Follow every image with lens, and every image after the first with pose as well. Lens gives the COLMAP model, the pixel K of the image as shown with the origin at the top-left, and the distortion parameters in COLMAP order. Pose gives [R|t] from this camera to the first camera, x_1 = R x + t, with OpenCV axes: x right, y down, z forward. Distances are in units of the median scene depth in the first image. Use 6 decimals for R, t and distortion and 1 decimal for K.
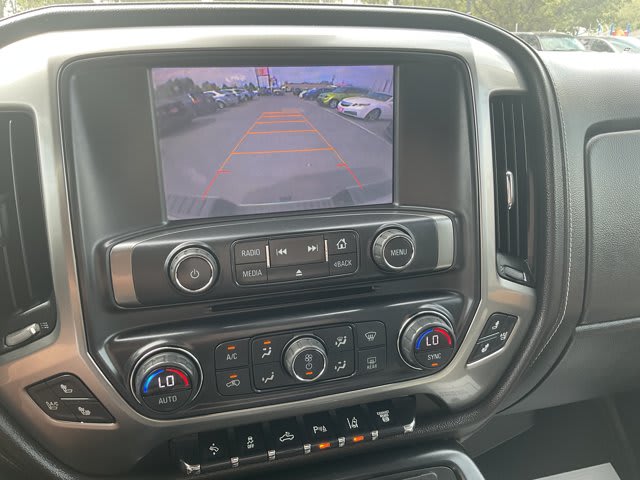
lens RADIAL K [[540.6, 0, 320.0], [0, 540.6, 240.0], [0, 0, 1]] dist [0.069041, -0.120103]
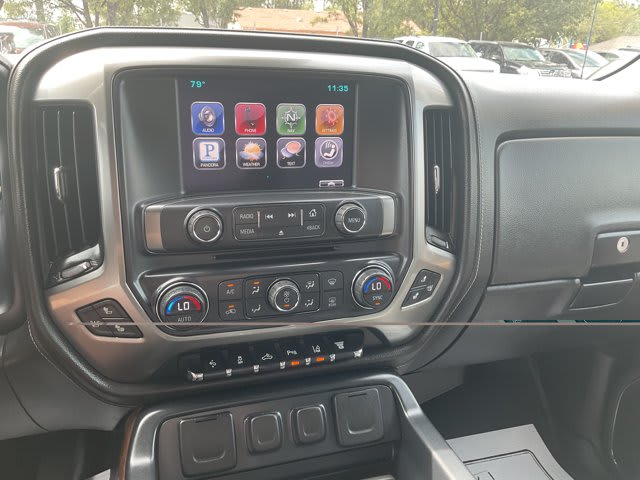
lens RADIAL K [[540.6, 0, 320.0], [0, 540.6, 240.0], [0, 0, 1]] dist [0.069041, -0.120103]
pose [[0.997120, 0.029587, 0.069831, -0.034185], [-0.029741, 0.999557, 0.001167, 0.071254], [-0.069766, -0.003240, 0.997558, -0.352648]]
